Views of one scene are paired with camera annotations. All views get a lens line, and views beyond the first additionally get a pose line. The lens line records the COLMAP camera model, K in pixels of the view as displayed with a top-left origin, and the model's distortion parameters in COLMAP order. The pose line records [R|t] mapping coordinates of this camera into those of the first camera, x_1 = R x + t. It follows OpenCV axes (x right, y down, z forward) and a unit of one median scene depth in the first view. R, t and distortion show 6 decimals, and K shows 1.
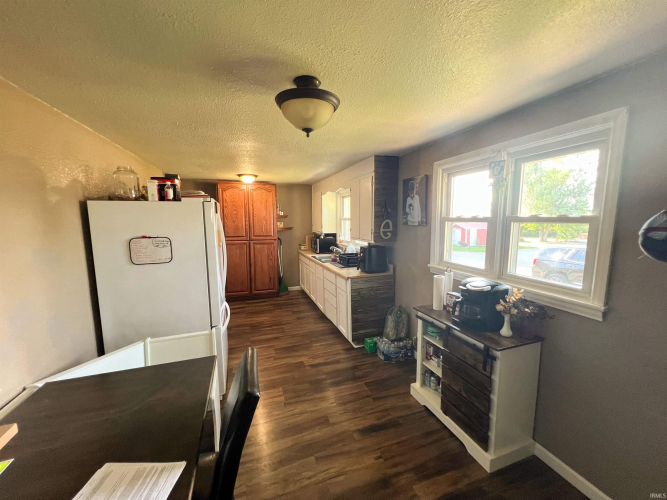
lens RADIAL K [[266.1, 0, 333.5], [0, 266.1, 250.0], [0, 0, 1]] dist [0.000008, 0.000050]
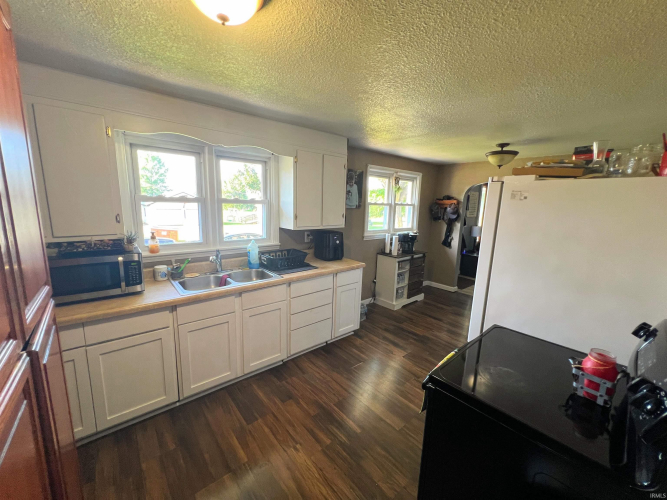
lens RADIAL K [[266.1, 0, 333.5], [0, 266.1, 250.0], [0, 0, 1]] dist [0.000008, 0.000050]
pose [[-0.355829, -0.174390, 0.918136, -0.866952], [0.087436, 0.971914, 0.218491, -0.186420], [-0.930452, 0.158024, -0.330587, 1.552238]]
